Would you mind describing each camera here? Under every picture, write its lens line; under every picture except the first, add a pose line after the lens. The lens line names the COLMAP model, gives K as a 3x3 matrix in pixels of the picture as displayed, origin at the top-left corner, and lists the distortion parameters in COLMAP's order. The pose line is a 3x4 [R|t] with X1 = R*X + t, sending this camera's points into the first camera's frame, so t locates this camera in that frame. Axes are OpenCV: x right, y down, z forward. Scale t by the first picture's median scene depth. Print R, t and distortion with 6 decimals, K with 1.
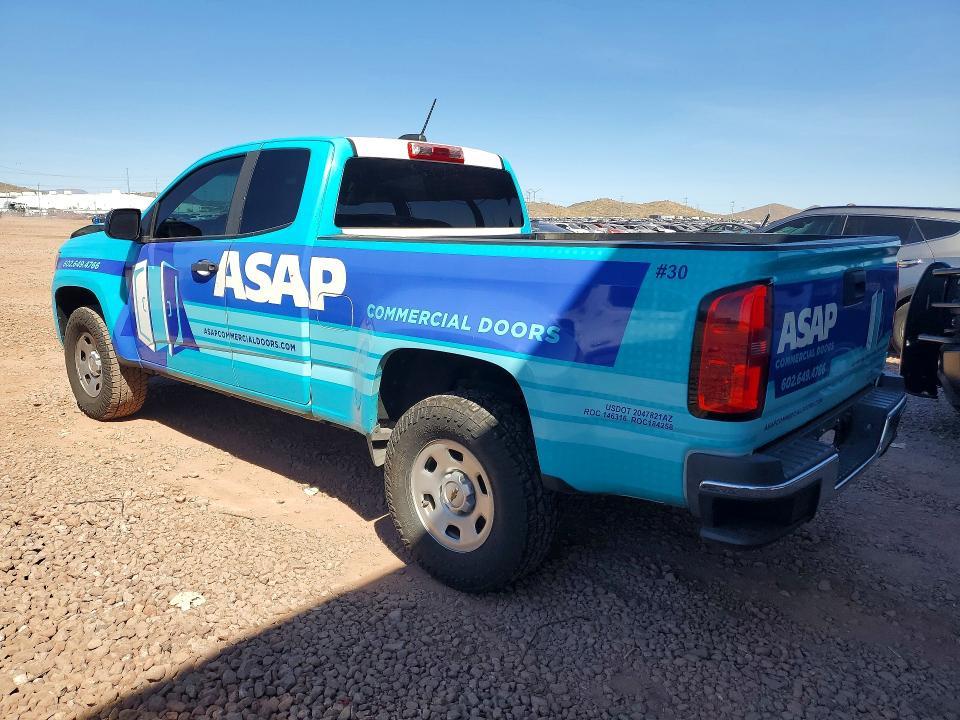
lens RADIAL K [[740.8, 0, 496.2], [0, 740.8, 360.1], [0, 0, 1]] dist [0.060829, -0.000185]
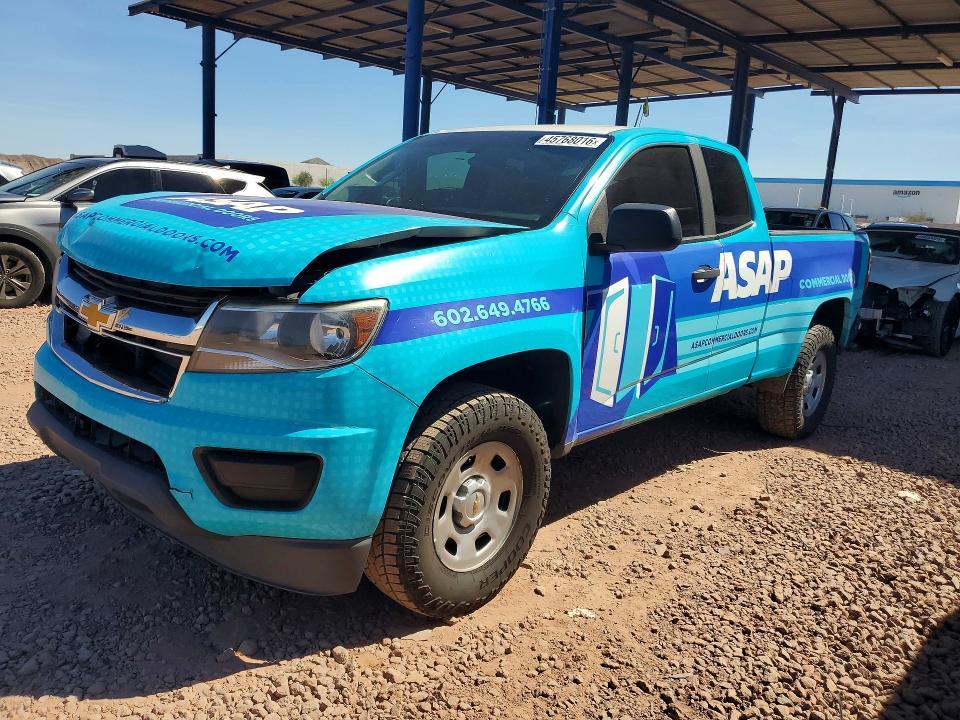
lens RADIAL K [[740.8, 0, 496.2], [0, 740.8, 360.1], [0, 0, 1]] dist [0.060829, -0.000185]
pose [[0.000781, -0.205969, 0.978558, -1.275589], [0.141783, 0.968696, 0.203780, -0.238605], [-0.989898, 0.138583, 0.029959, 1.215989]]
